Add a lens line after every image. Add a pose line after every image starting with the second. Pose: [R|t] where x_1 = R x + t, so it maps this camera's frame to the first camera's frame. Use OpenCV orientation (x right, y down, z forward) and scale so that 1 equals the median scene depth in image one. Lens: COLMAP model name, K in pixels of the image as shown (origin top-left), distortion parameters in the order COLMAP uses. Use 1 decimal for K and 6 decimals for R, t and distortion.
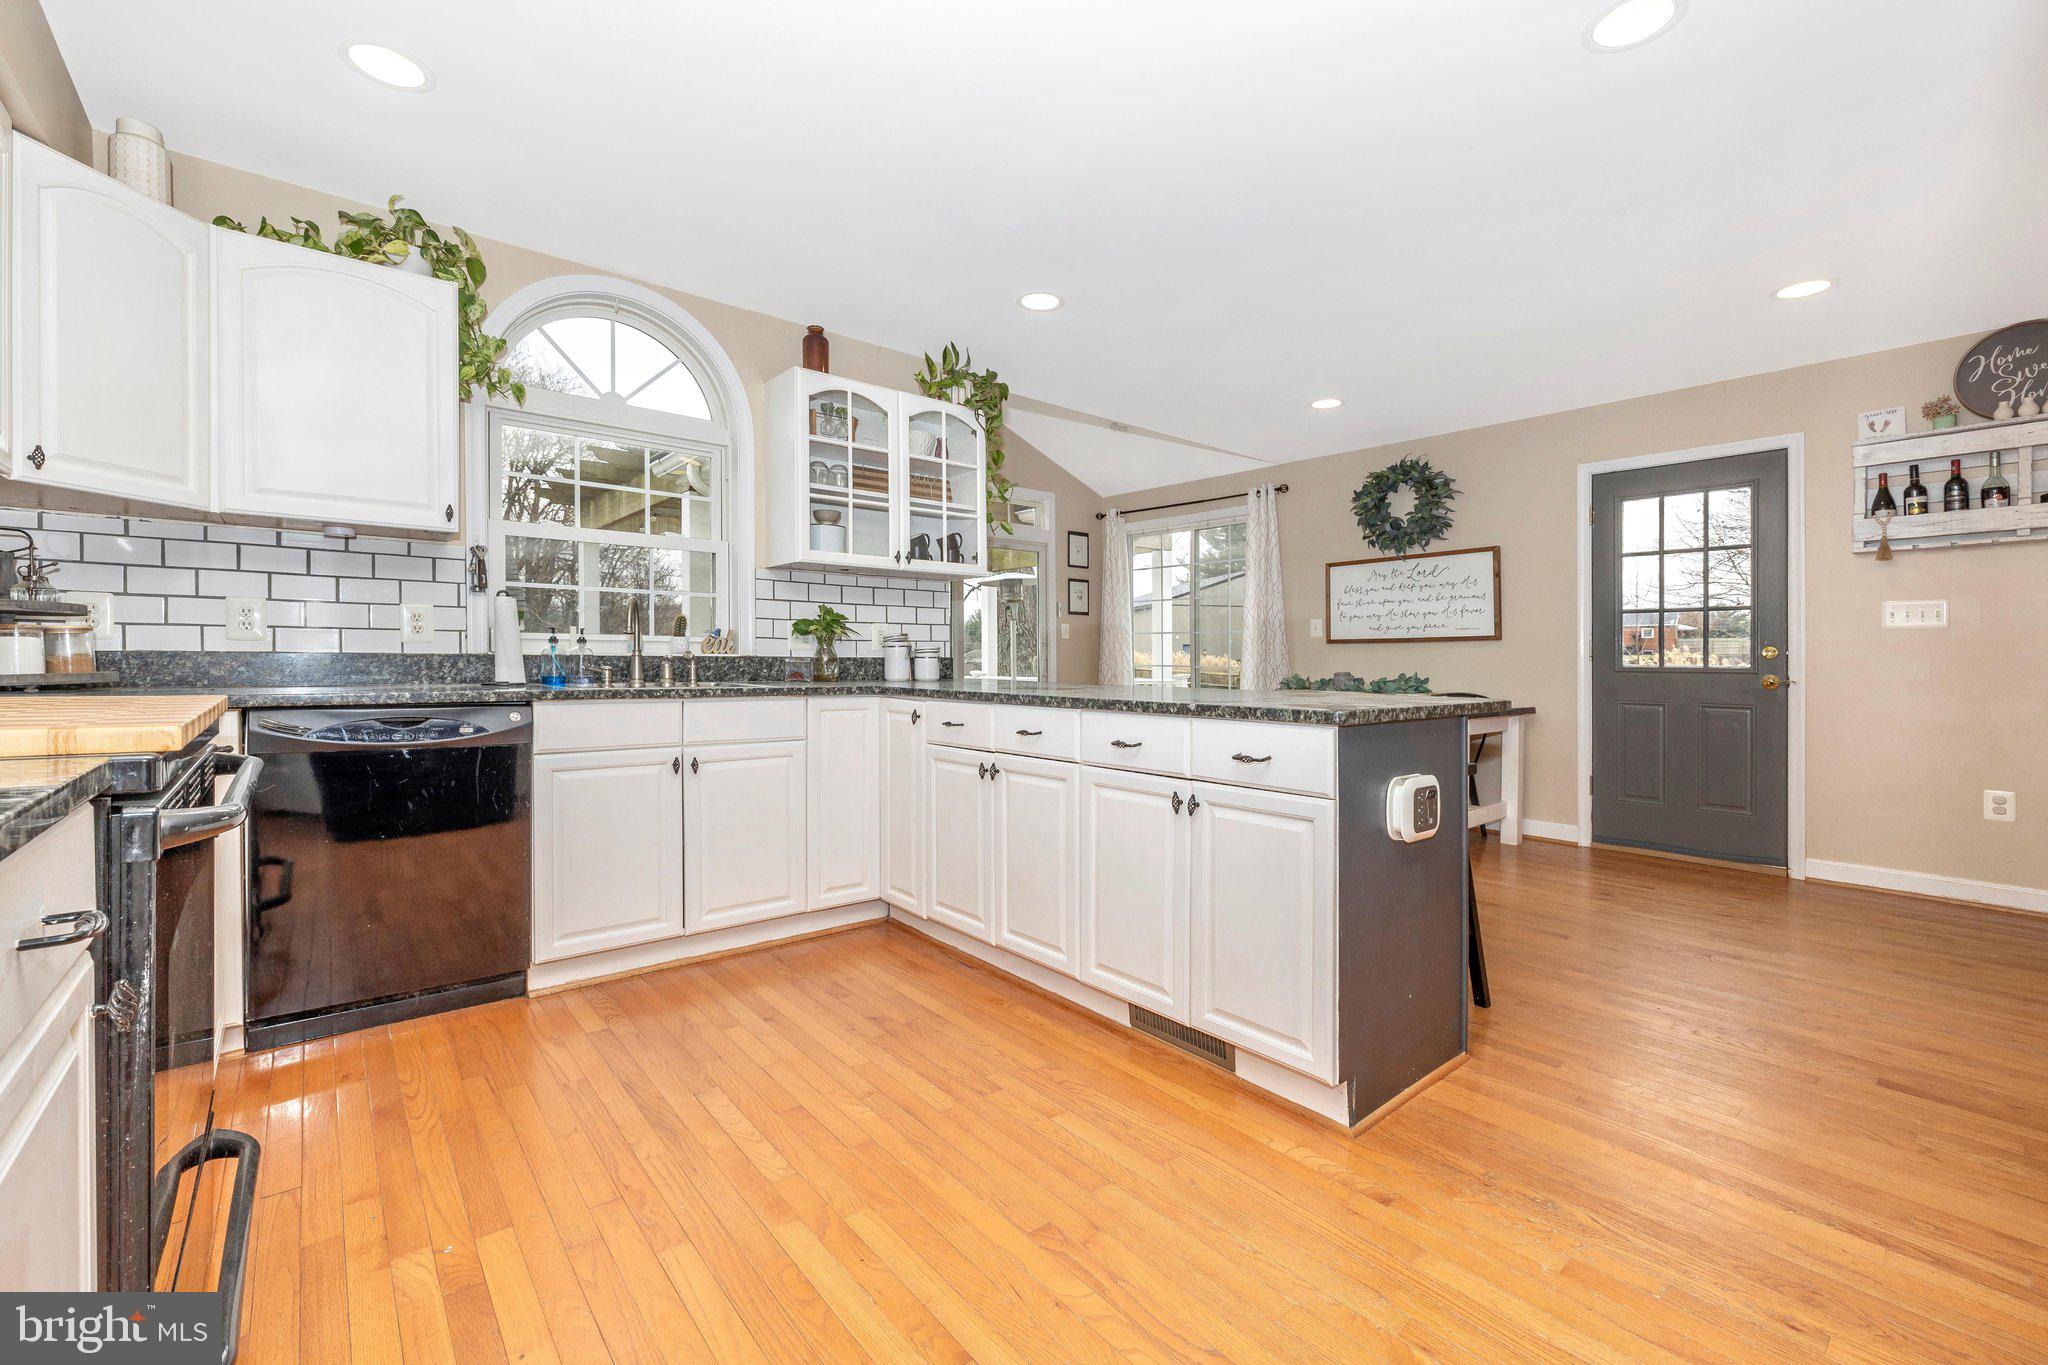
lens RADIAL K [[859.1, 0, 1047.7], [0, 859.1, 660.4], [0, 0, 1]] dist [-0.000042, -0.001844]
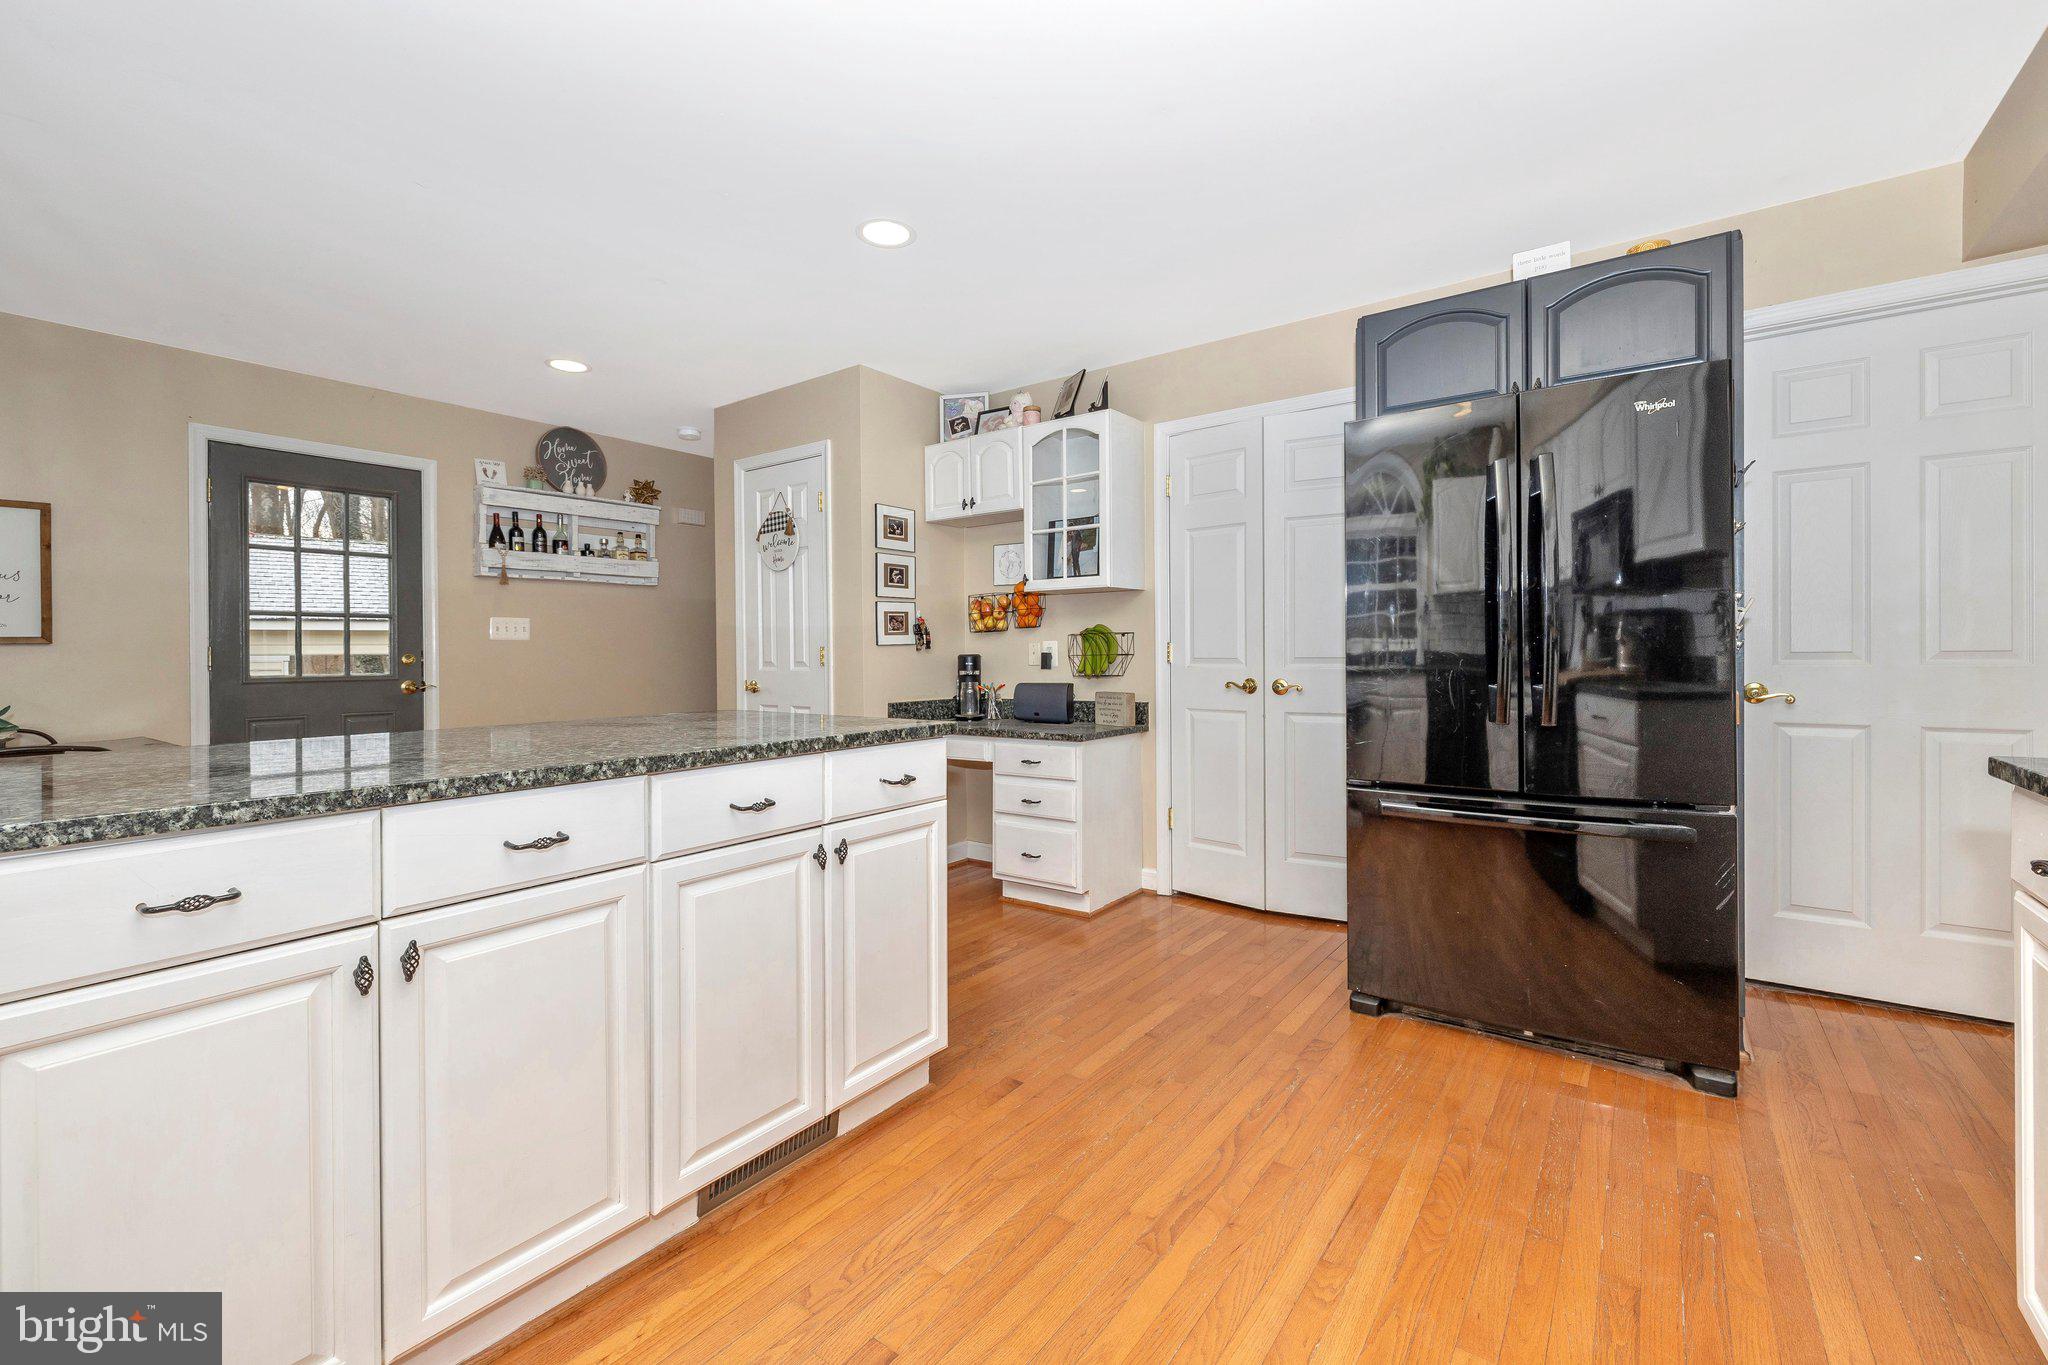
lens RADIAL K [[859.1, 0, 1011.5], [0, 859.1, 635.4], [0, 0, 1]] dist [-0.000042, -0.001844]
pose [[-0.217930, 0.015713, 0.975838, -0.405018], [0.007231, 0.999869, -0.014485, -0.020711], [-0.975938, 0.003899, -0.218015, 0.571432]]
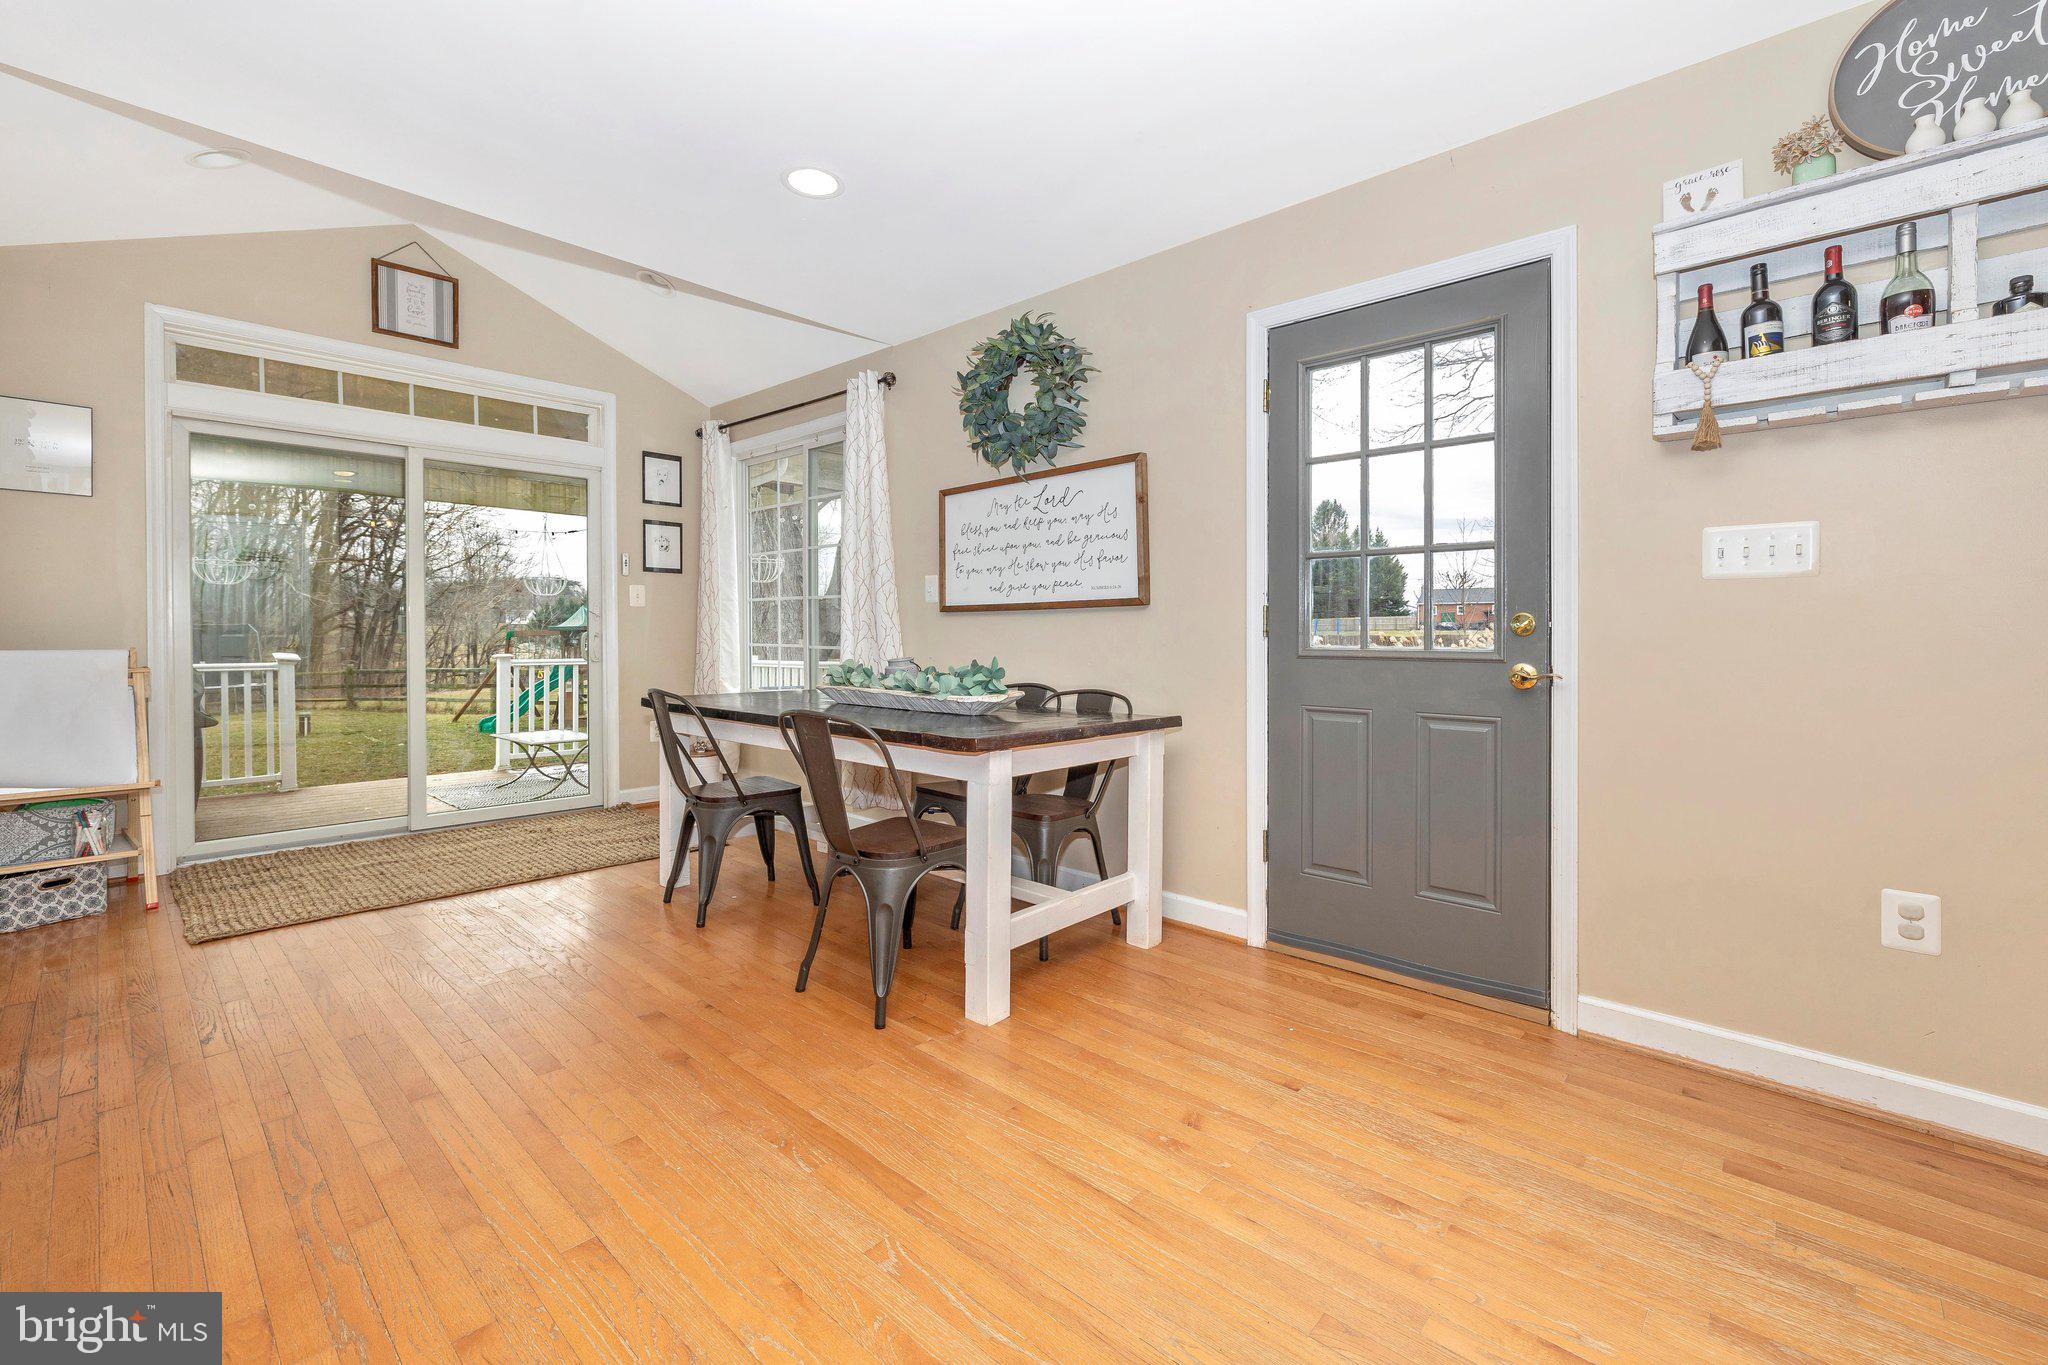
lens RADIAL K [[859.1, 0, 1048.6], [0, 859.1, 639.5], [0, 0, 1]] dist [-0.000042, -0.001844]
pose [[0.991968, -0.002059, 0.126471, 0.525679], [0.001700, 0.999994, 0.002943, -0.001249], [-0.126476, -0.002704, 0.991966, 0.547150]]
